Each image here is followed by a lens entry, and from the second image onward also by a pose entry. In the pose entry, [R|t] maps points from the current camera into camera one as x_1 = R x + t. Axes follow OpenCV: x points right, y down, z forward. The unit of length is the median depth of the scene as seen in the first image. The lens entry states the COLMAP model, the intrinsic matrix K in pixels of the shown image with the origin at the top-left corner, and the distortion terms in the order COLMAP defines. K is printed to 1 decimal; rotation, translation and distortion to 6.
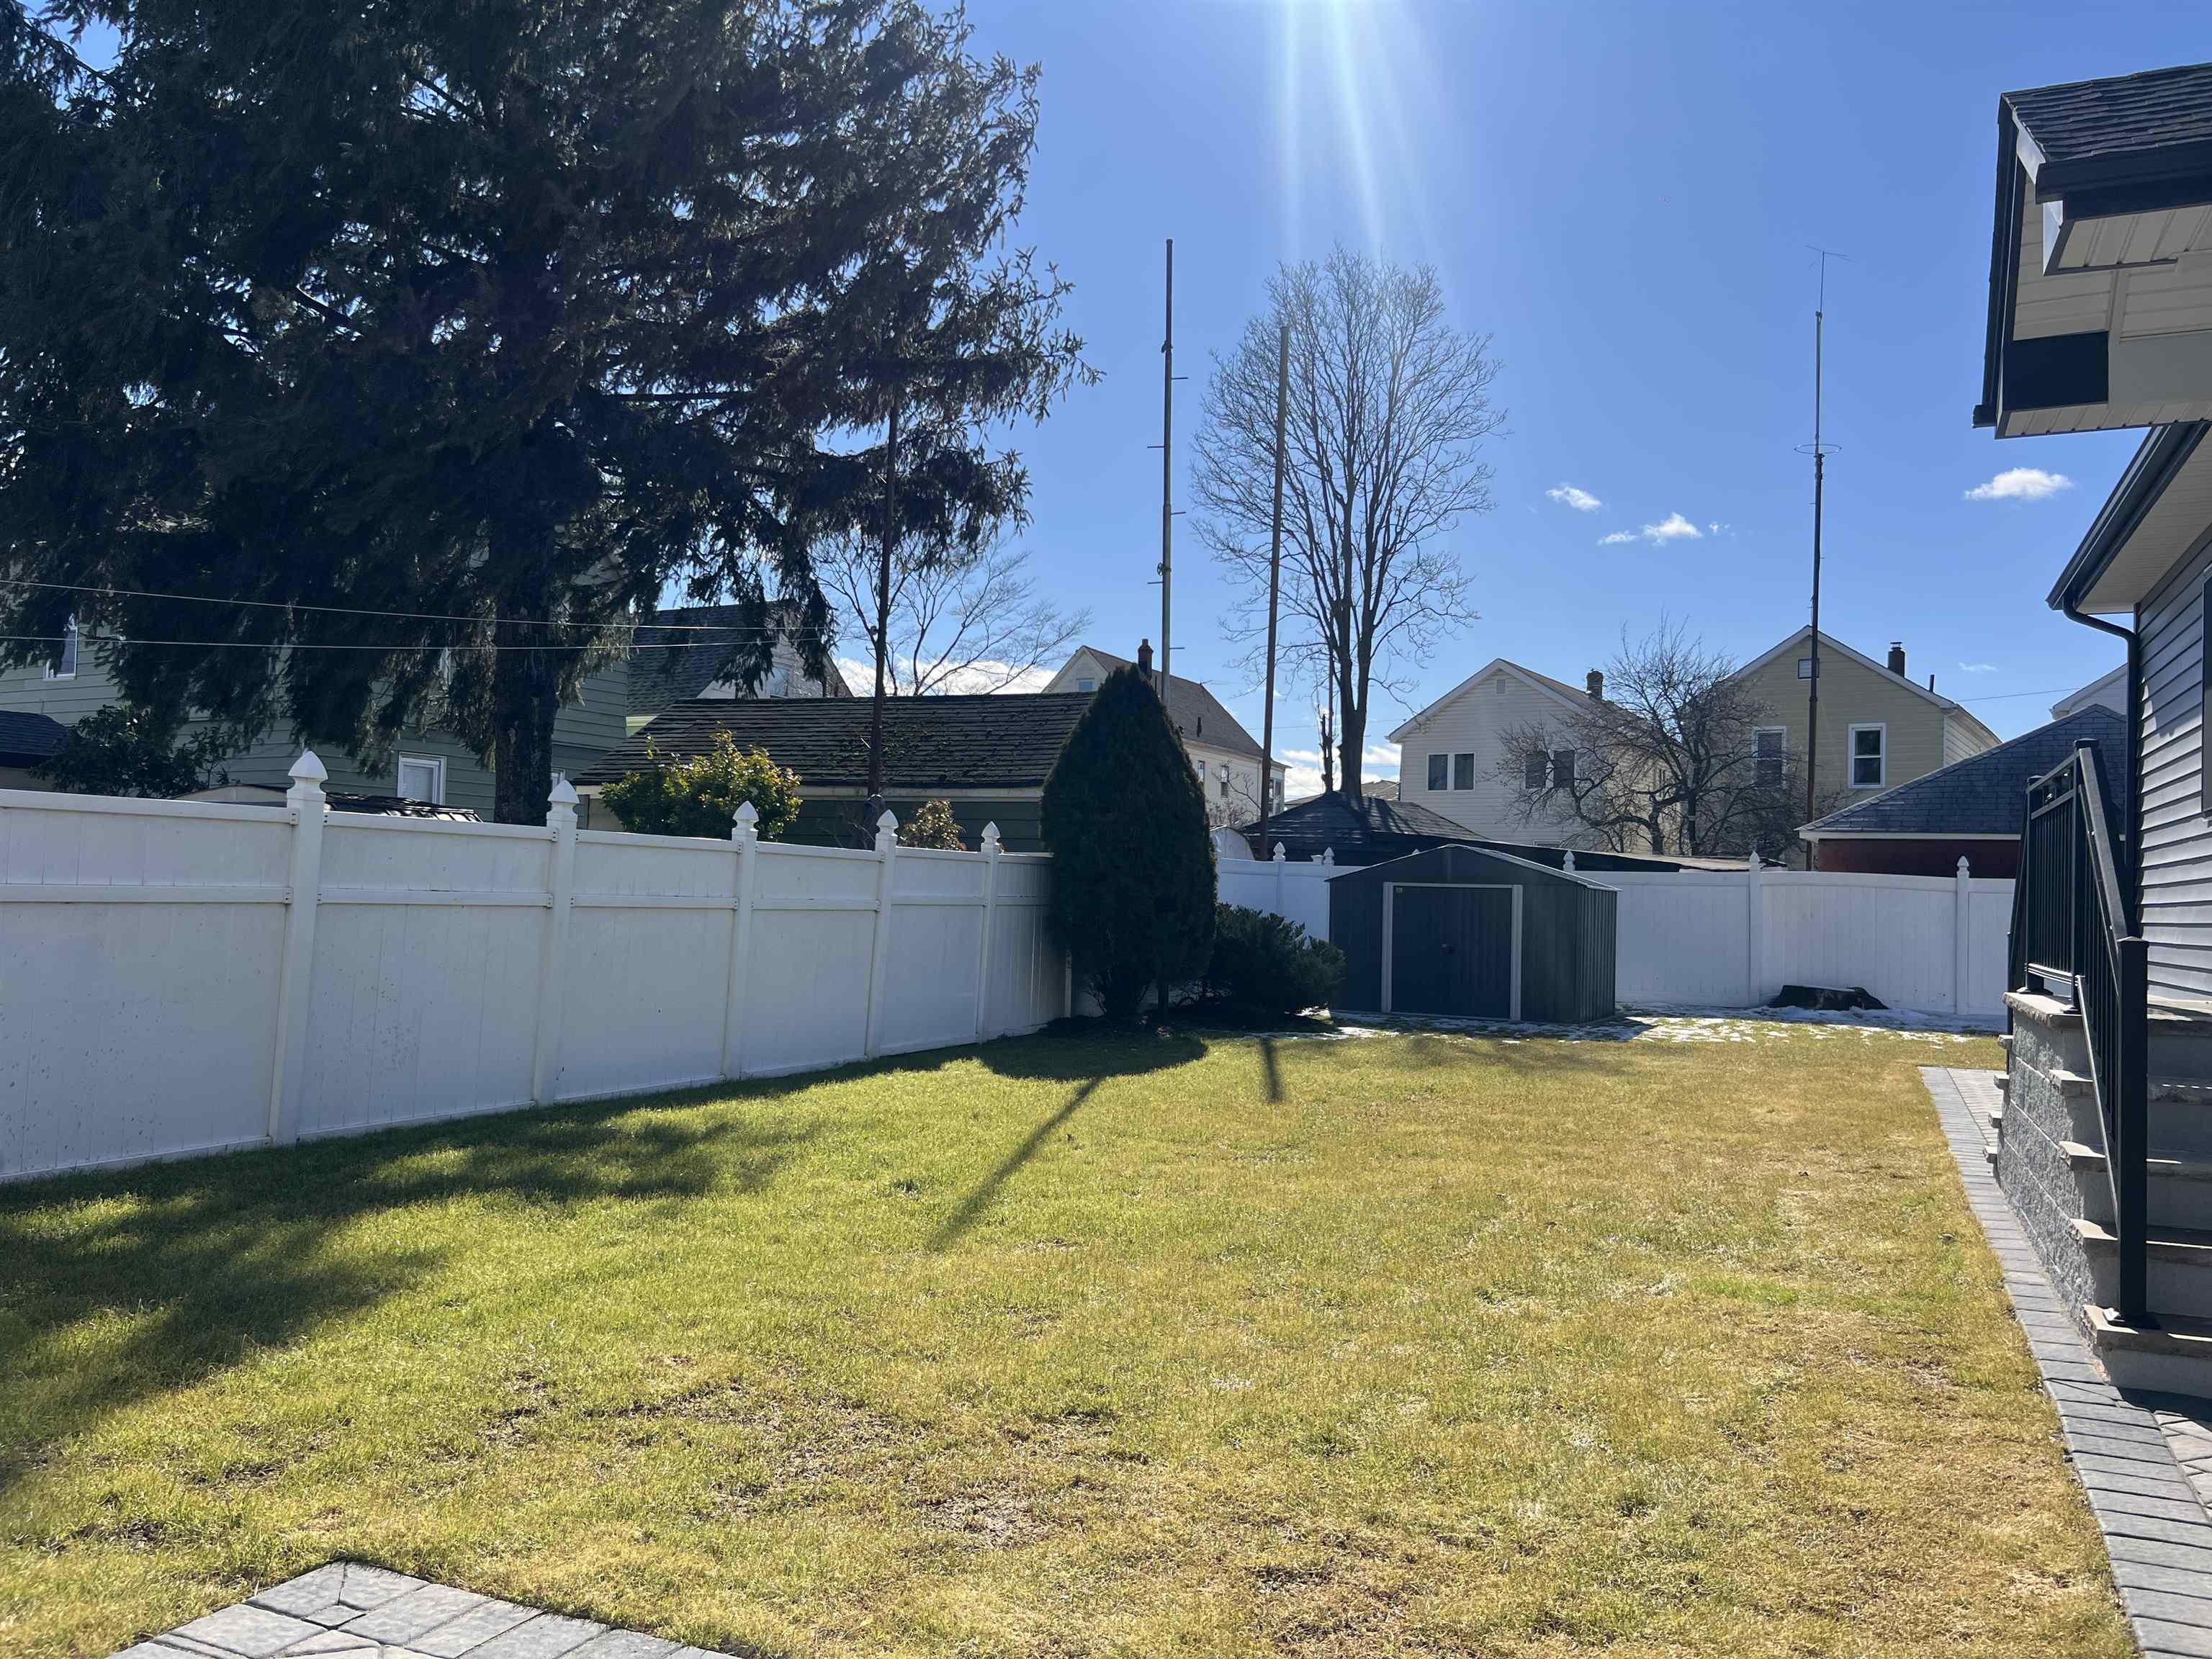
lens RADIAL K [[1685.0, 0, 1105.4], [0, 1685.0, 831.0], [0, 0, 1]] dist [-0.001679, -0.003257]
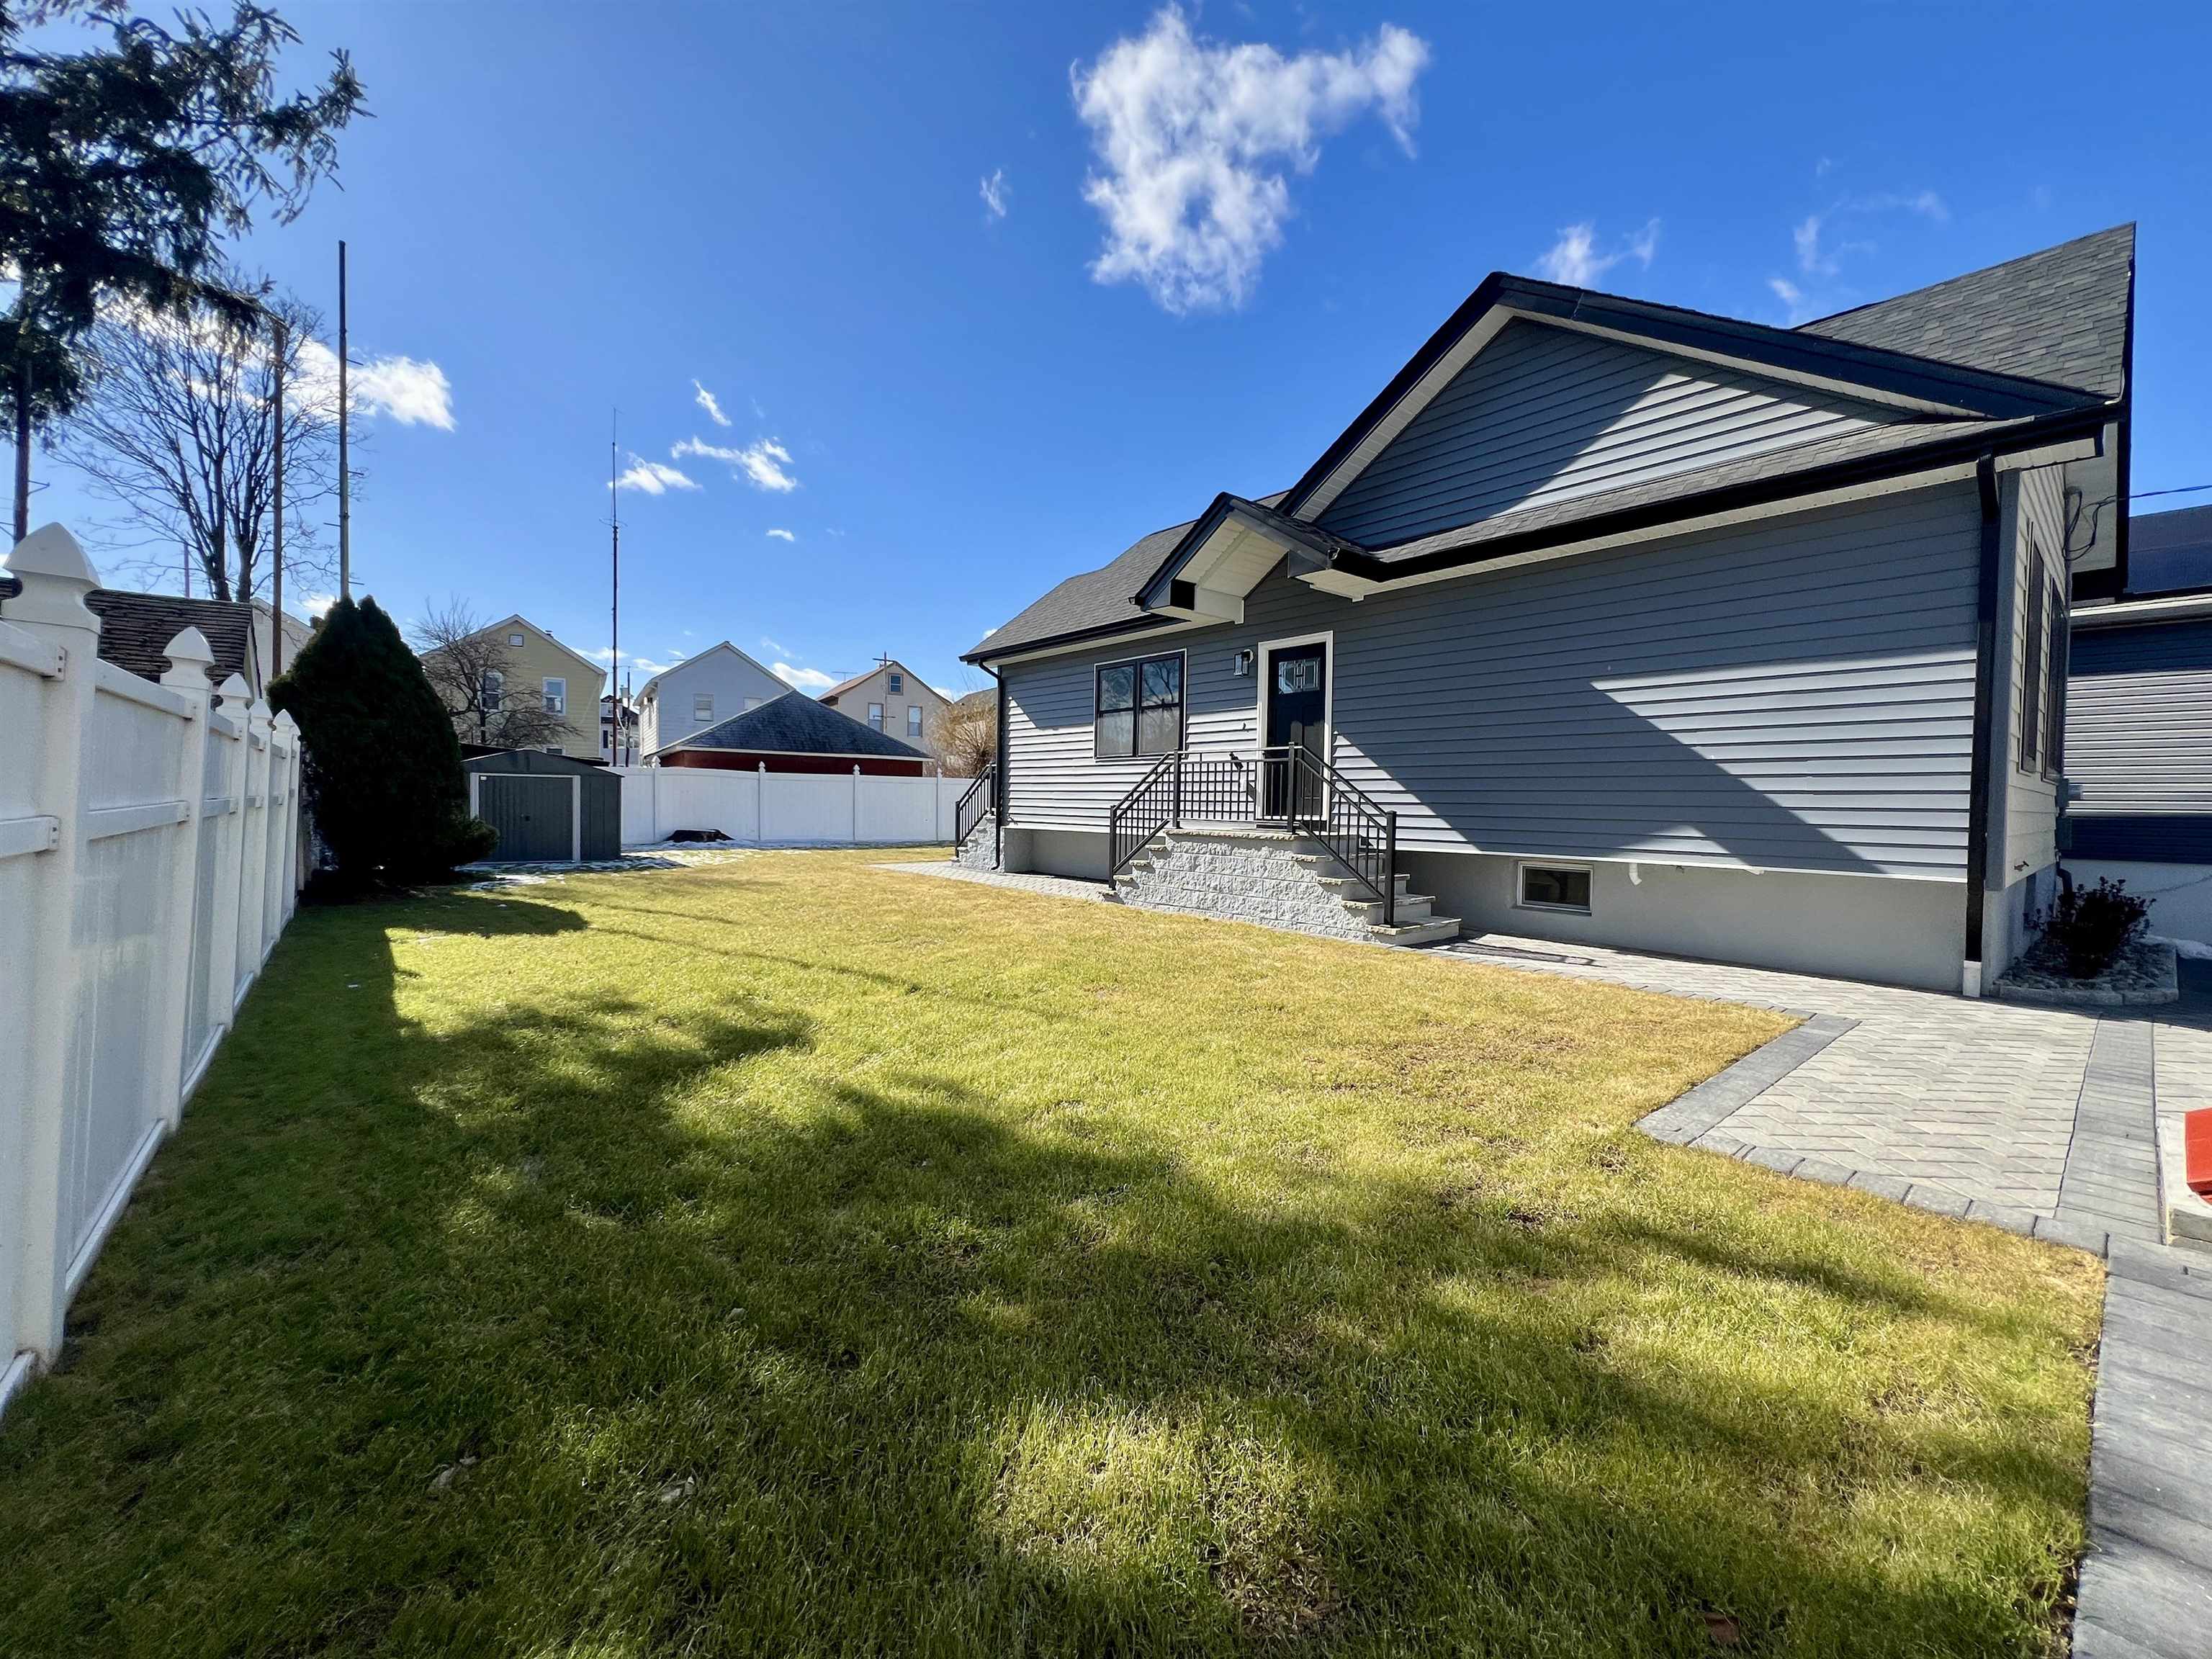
lens RADIAL K [[887.0, 0, 1108.9], [0, 887.0, 828.6], [0, 0, 1]] dist [-0.000274, 0.000014]
pose [[0.431063, -0.048785, 0.901002, -0.267514], [-0.041925, 0.996376, 0.074007, -0.000825], [-0.901347, -0.069676, 0.427456, 0.174551]]
